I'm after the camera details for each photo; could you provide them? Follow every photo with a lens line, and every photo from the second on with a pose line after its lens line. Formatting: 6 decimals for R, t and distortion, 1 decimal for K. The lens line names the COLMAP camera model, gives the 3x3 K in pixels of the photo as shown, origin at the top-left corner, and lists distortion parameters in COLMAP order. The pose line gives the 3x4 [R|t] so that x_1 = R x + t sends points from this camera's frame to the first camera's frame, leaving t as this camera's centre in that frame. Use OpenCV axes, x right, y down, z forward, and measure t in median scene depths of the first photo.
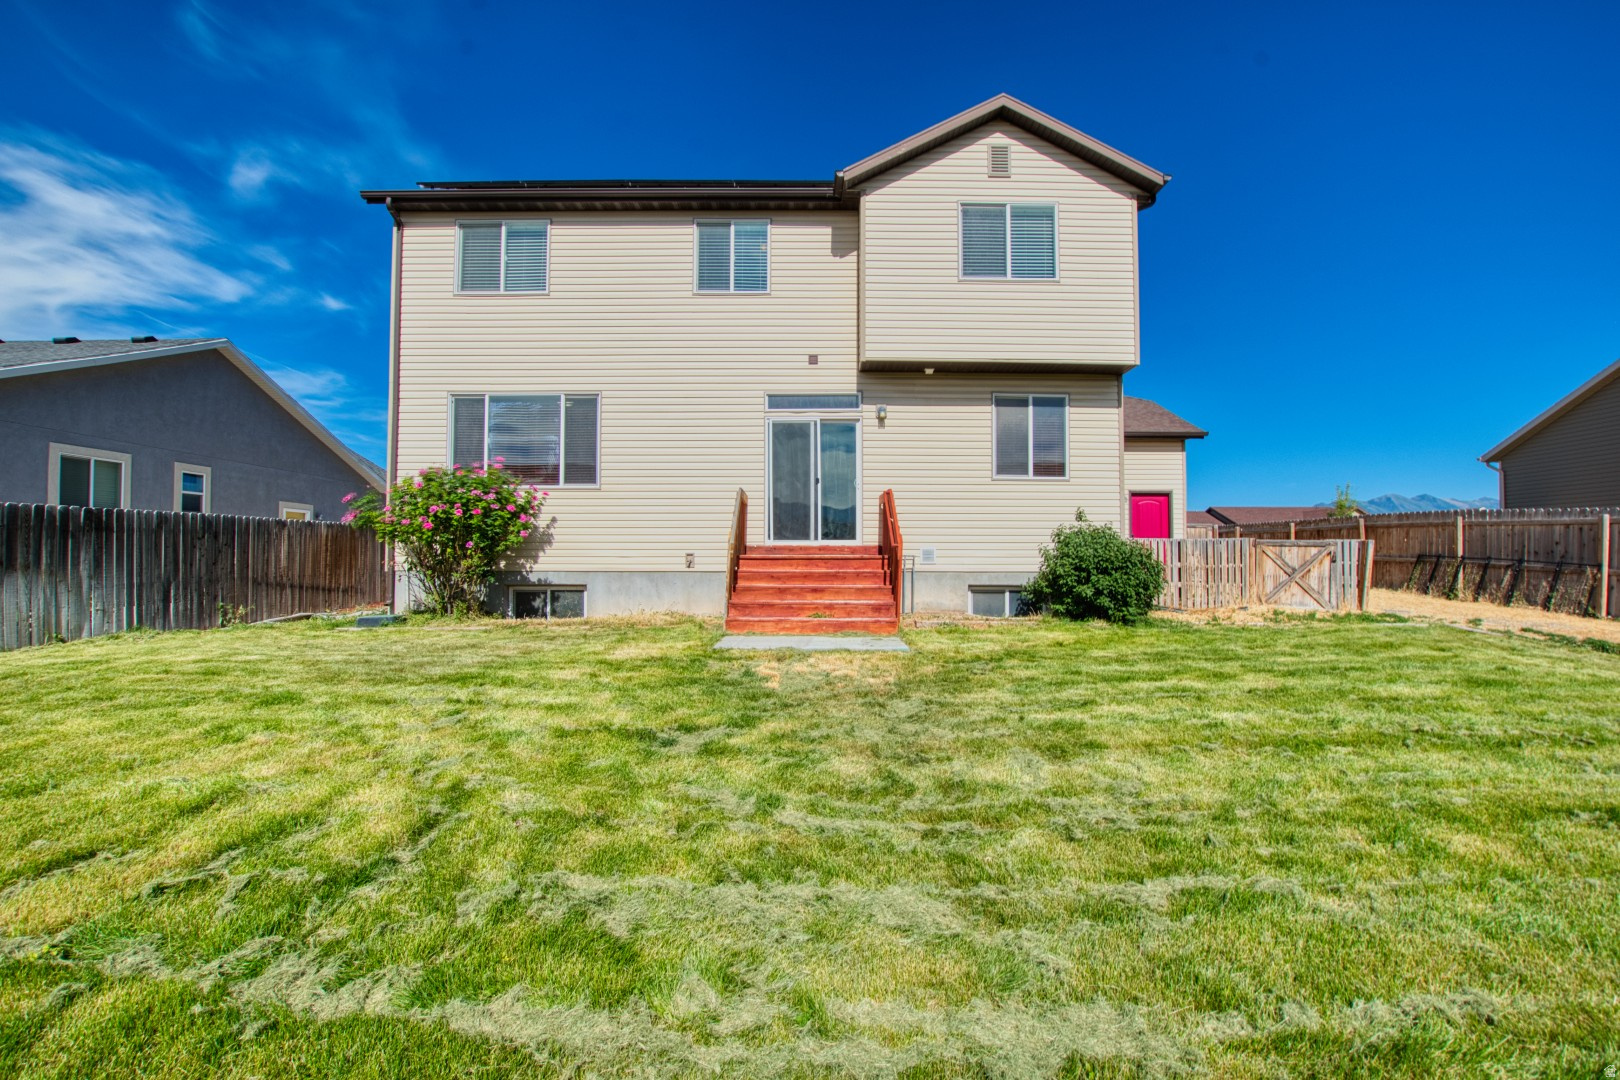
lens RADIAL K [[755.6, 0, 810.0], [0, 755.6, 540.0], [0, 0, 1]] dist [-0.033795, -0.000102]
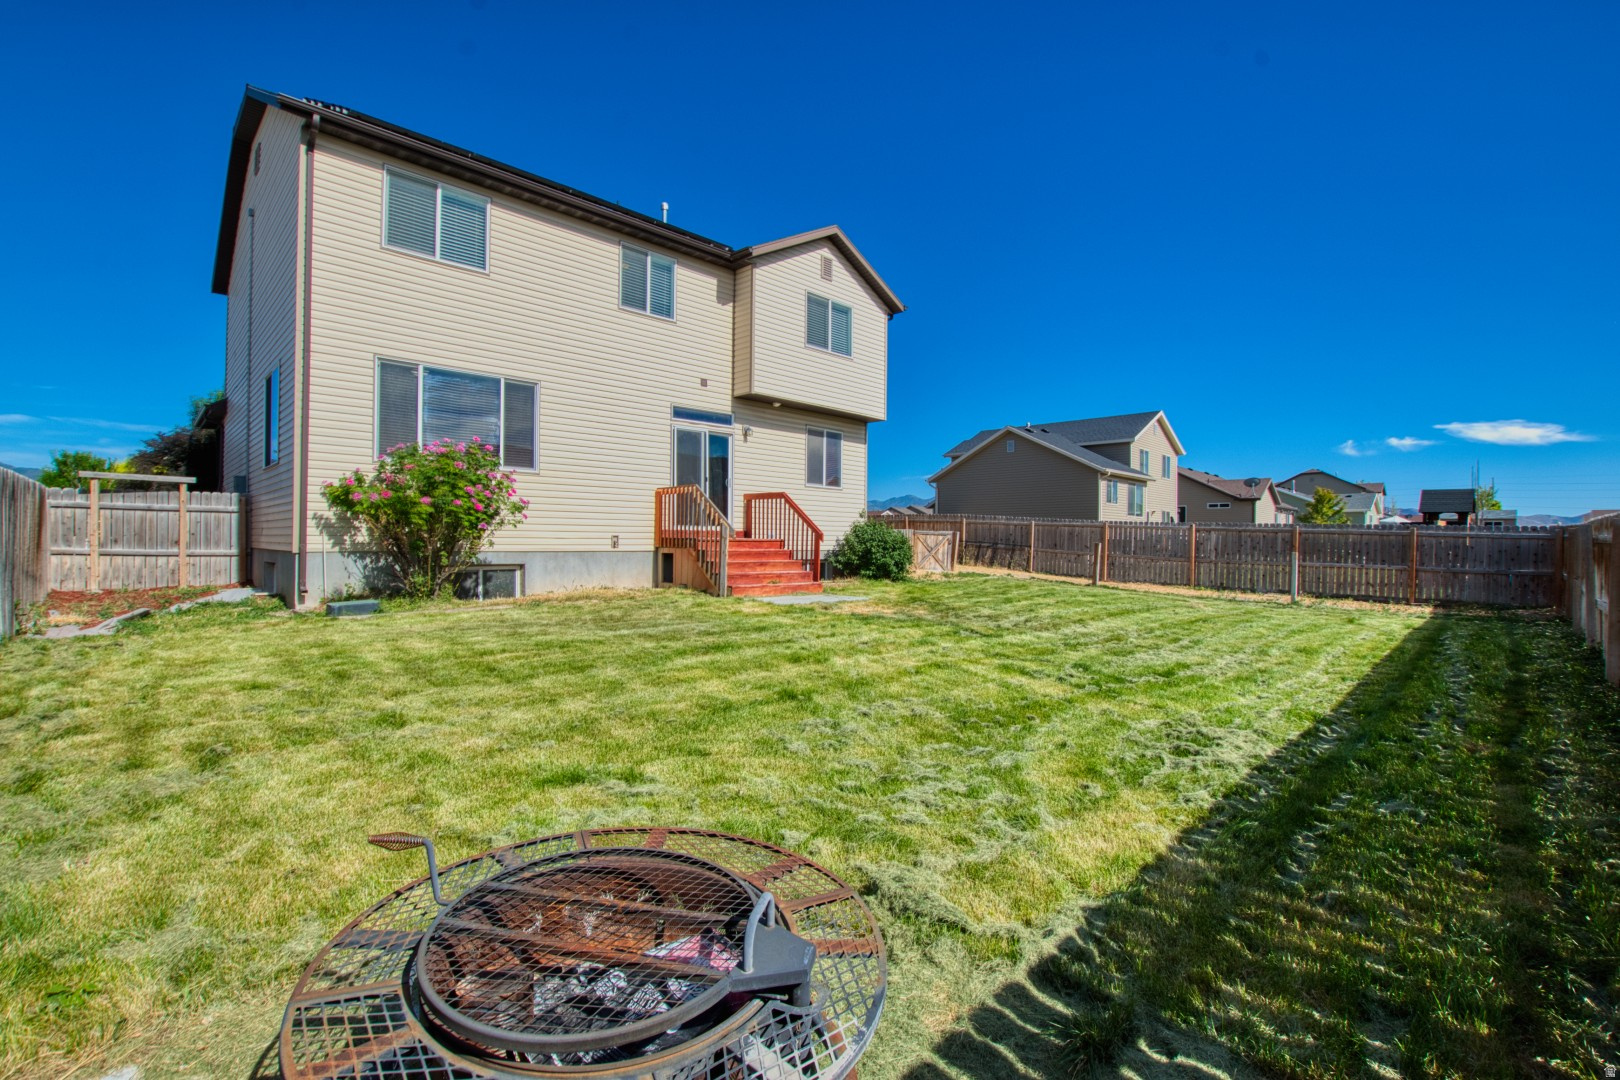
lens RADIAL K [[755.6, 0, 810.0], [0, 755.6, 540.0], [0, 0, 1]] dist [-0.033795, -0.000102]
pose [[0.693288, 0.005296, 0.720641, -0.781255], [-0.024648, 0.999562, 0.016366, -0.001121], [-0.720239, -0.029109, 0.693115, -0.007794]]
